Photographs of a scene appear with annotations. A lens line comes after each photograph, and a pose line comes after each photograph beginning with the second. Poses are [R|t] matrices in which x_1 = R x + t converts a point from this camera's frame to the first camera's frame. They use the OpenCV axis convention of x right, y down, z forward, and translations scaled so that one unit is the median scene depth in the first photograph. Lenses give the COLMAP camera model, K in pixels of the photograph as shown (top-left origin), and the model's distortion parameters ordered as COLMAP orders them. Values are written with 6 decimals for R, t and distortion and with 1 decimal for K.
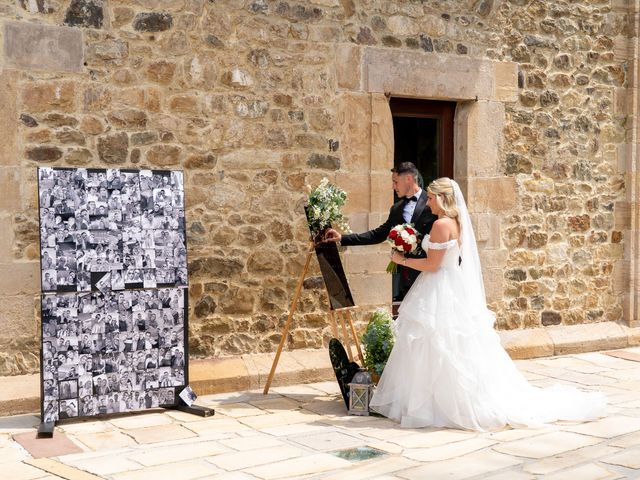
lens RADIAL K [[952.9, 0, 320.0], [0, 952.9, 239.1], [0, 0, 1]] dist [-0.015179, 0.000000]
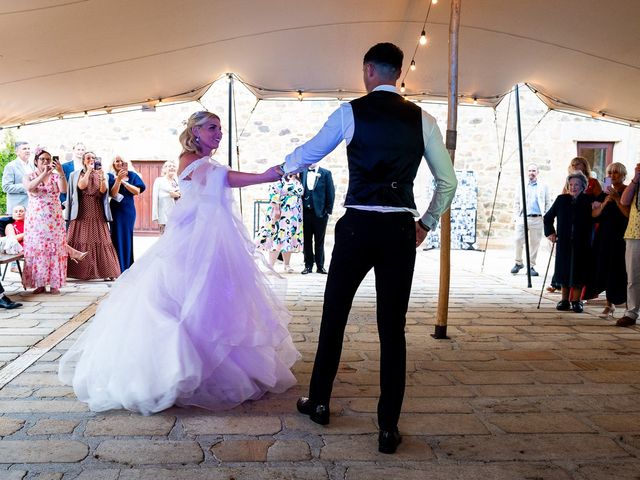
lens RADIAL K [[952.9, 0, 320.1], [0, 952.9, 240.3], [0, 0, 1]] dist [-0.015179, 0.000000]
pose [[0.763806, 0.051009, -0.643427, 1.381633], [-0.041803, 0.998689, 0.029549, 0.074936], [0.644090, 0.004328, 0.764937, -1.575464]]
